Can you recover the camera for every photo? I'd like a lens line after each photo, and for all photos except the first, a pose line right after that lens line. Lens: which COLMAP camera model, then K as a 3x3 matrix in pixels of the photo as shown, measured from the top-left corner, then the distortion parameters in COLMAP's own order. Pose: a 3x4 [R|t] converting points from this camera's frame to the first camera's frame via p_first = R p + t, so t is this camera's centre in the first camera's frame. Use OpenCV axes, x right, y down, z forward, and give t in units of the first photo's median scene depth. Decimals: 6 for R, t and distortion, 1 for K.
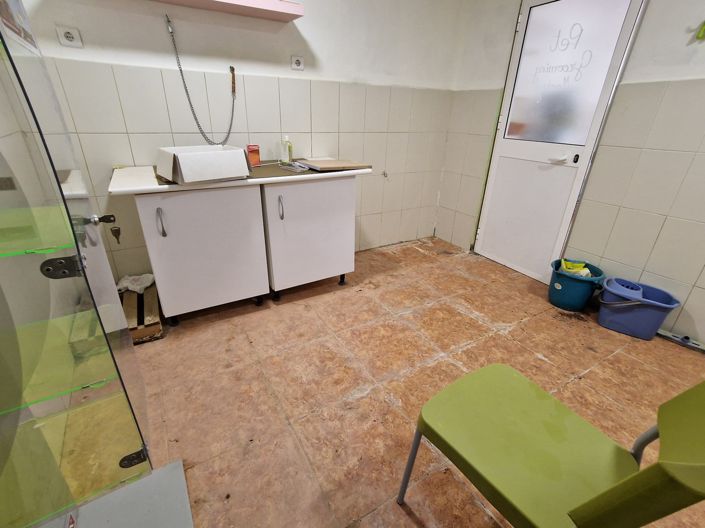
lens RADIAL K [[334.8, 0, 347.5], [0, 334.8, 263.2], [0, 0, 1]] dist [0.000243, 0.000037]
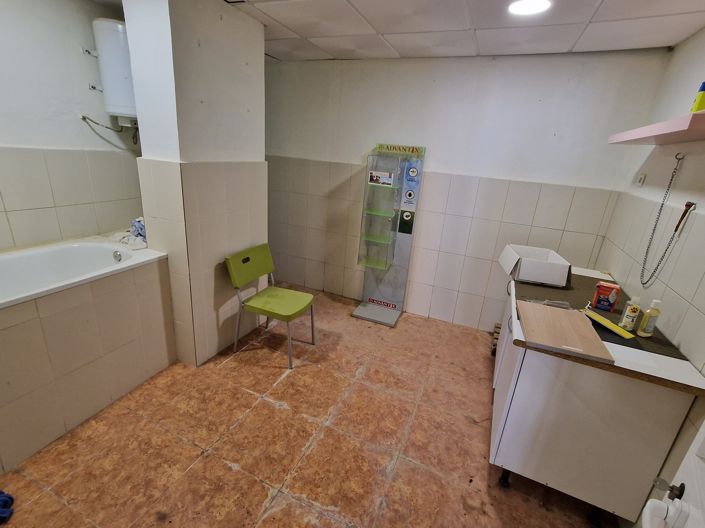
lens RADIAL K [[334.8, 0, 347.5], [0, 334.8, 263.2], [0, 0, 1]] dist [0.000243, 0.000037]
pose [[-0.812568, 0.102177, -0.573841, 0.771198], [-0.330182, 0.730623, 0.597636, -0.744195], [0.480327, 0.675092, -0.559944, 1.246896]]
